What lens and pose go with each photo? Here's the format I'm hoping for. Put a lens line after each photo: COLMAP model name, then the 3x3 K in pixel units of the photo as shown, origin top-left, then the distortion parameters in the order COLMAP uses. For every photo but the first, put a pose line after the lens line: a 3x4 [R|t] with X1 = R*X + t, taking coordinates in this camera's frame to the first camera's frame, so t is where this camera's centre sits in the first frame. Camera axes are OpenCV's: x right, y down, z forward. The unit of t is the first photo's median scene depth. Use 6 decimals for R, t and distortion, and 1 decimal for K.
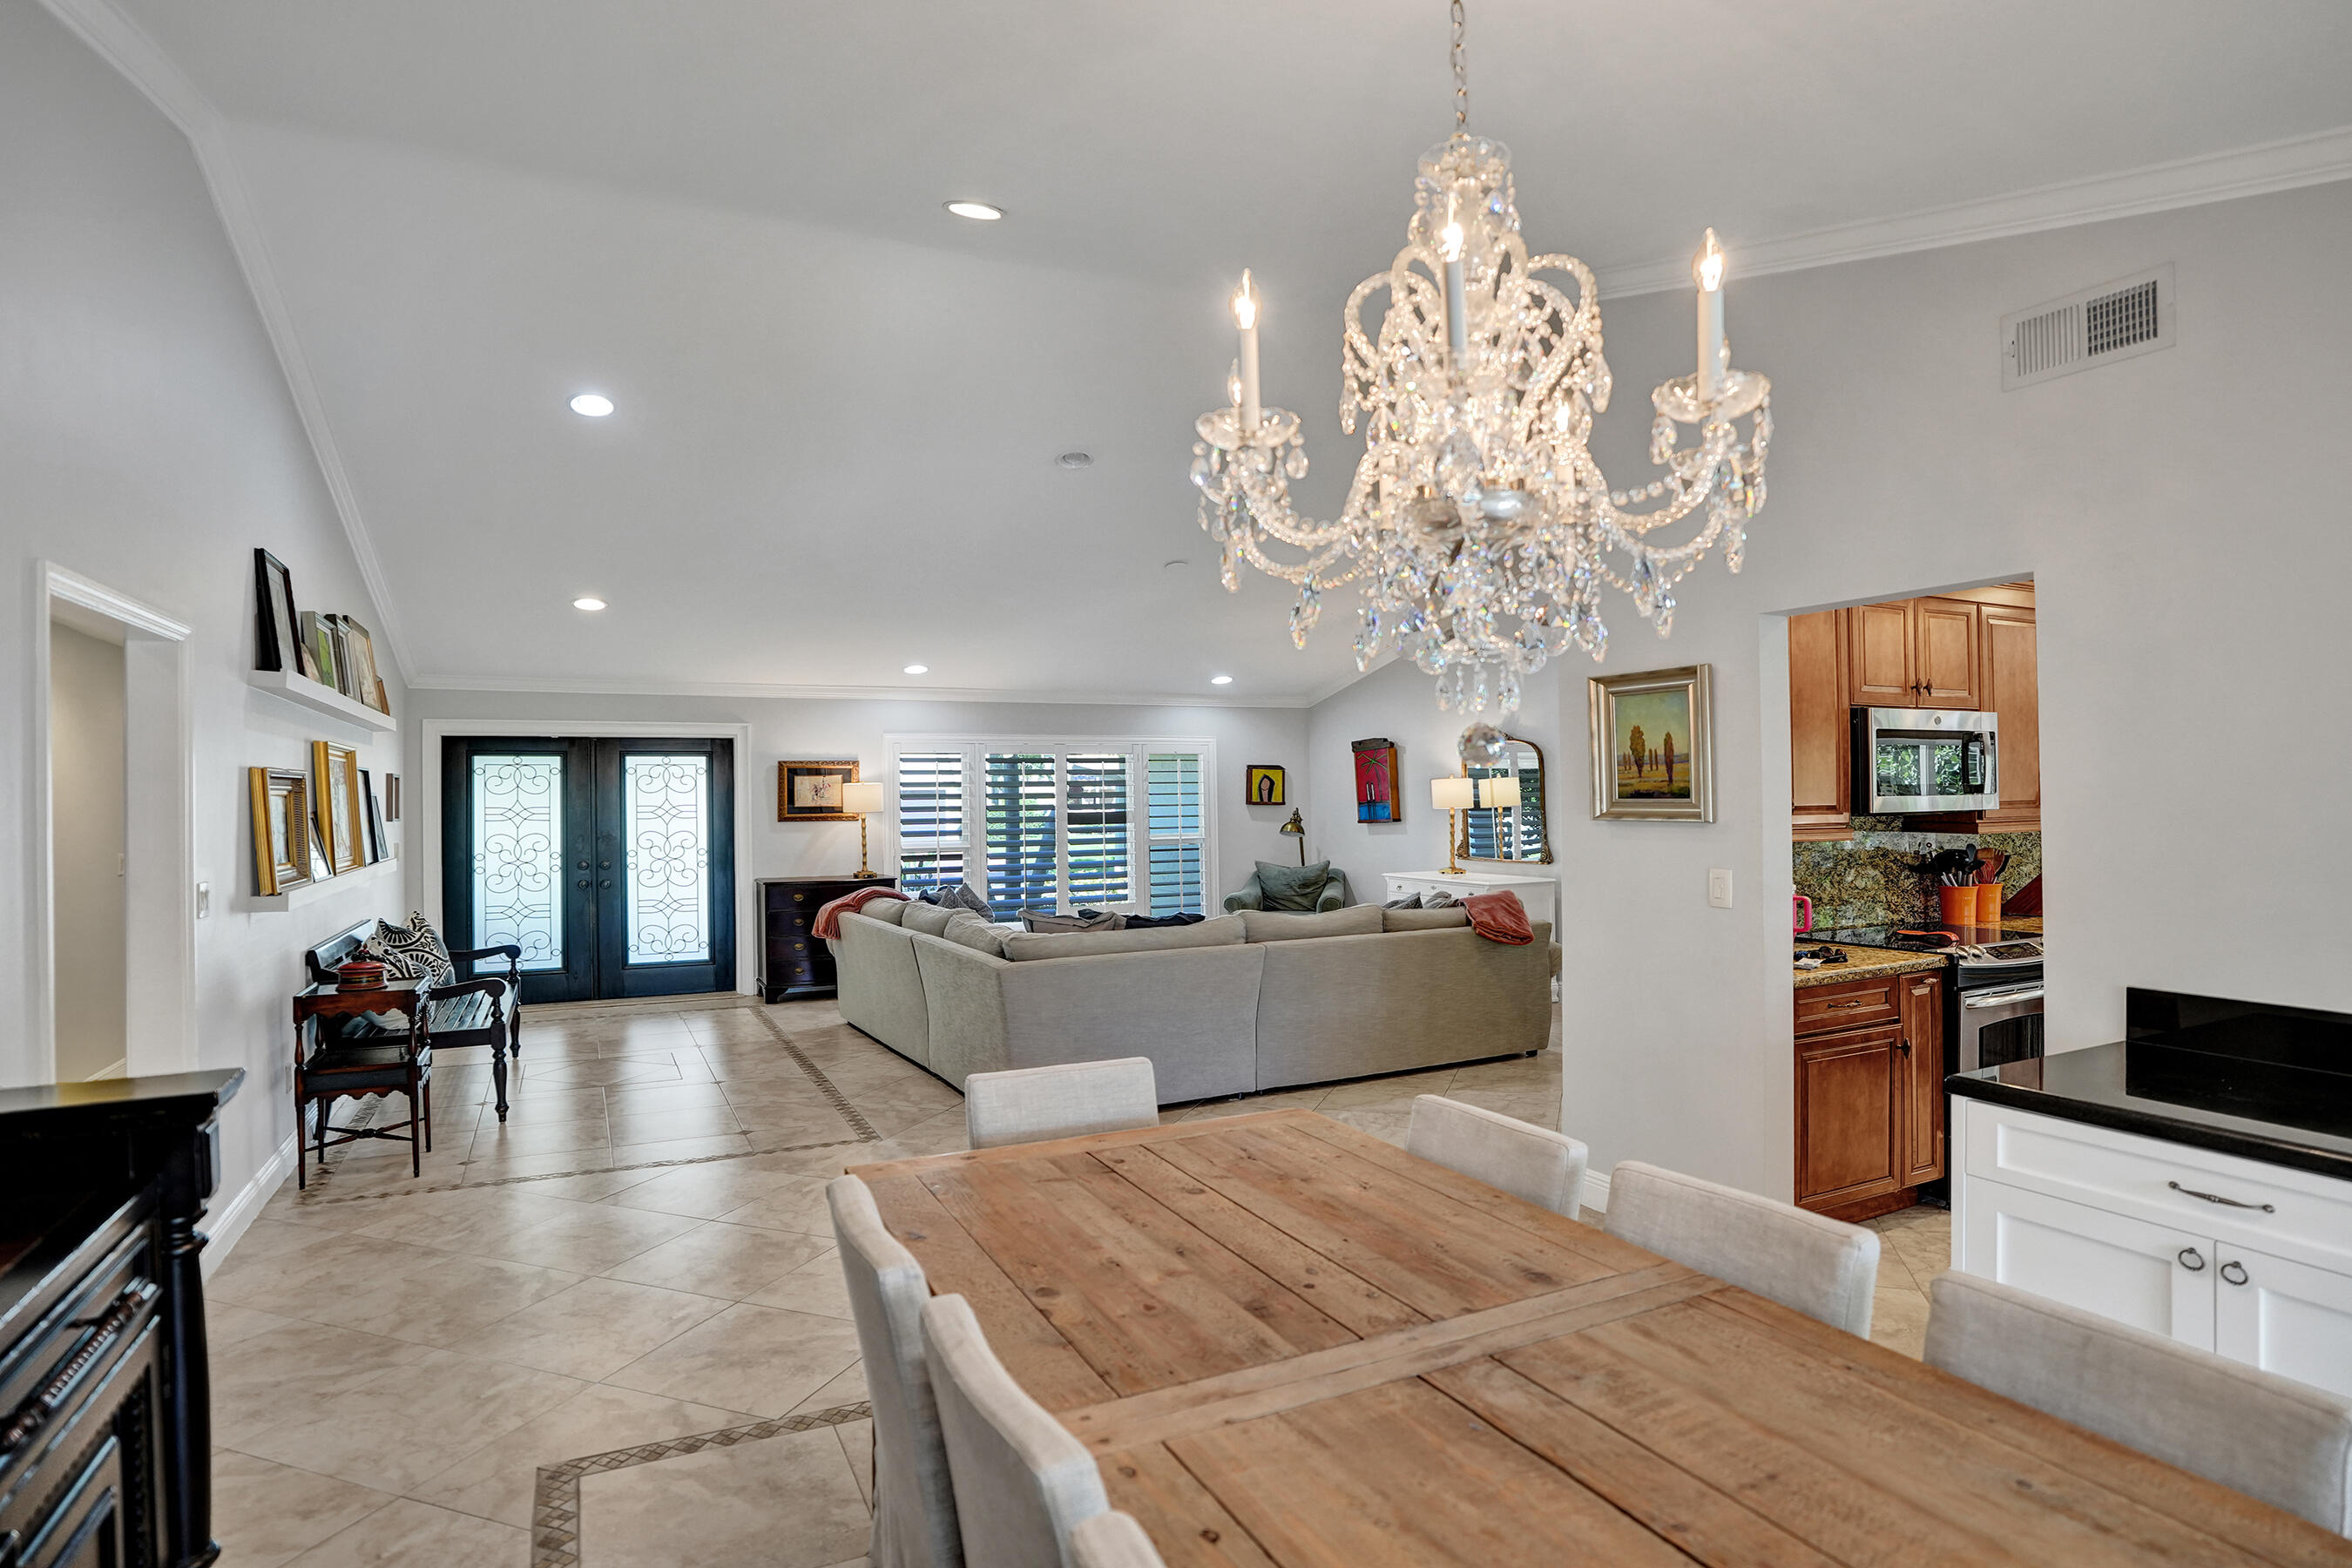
lens RADIAL K [[1195.2, 0, 1182.3], [0, 1195.2, 788.1], [0, 0, 1]] dist [-0.002544, 0.001179]
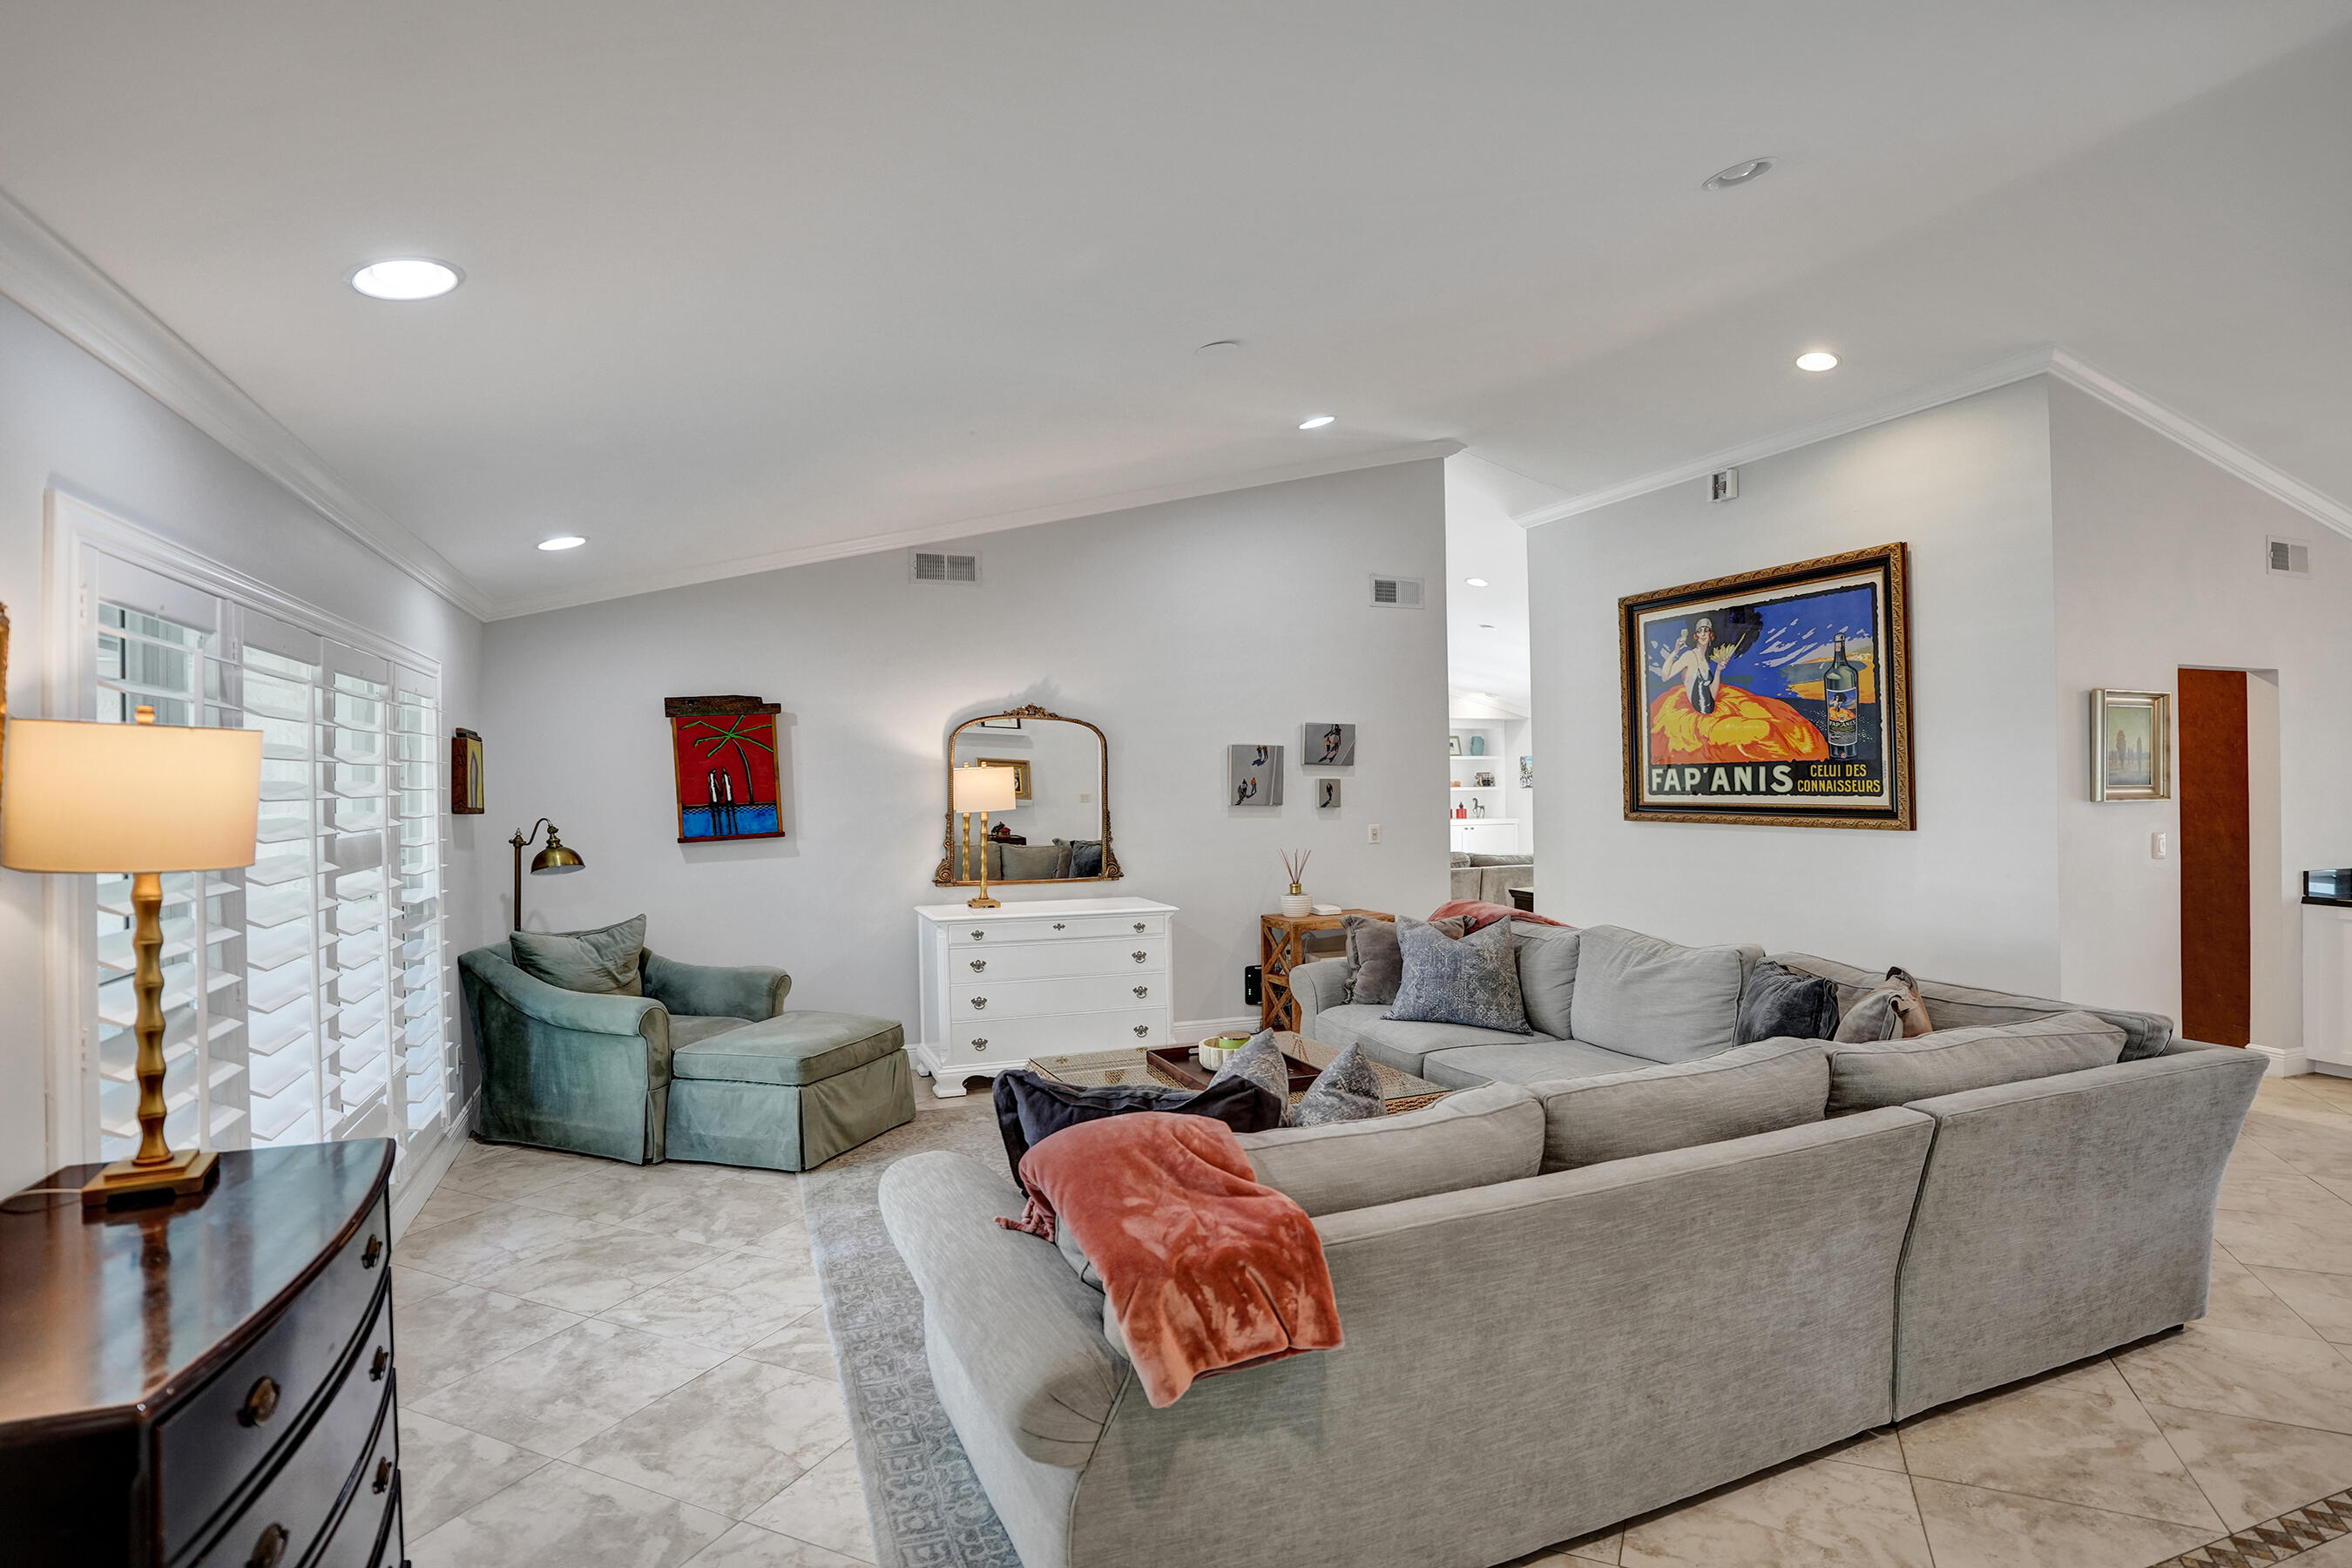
lens RADIAL K [[1195.2, 0, 1182.3], [0, 1195.2, 788.1], [0, 0, 1]] dist [-0.002544, 0.001179]
pose [[0.095756, 0.015698, 0.995281, -0.514888], [0.000327, 0.999875, -0.015802, 0.016546], [-0.995405, 0.001839, 0.095739, 0.948087]]
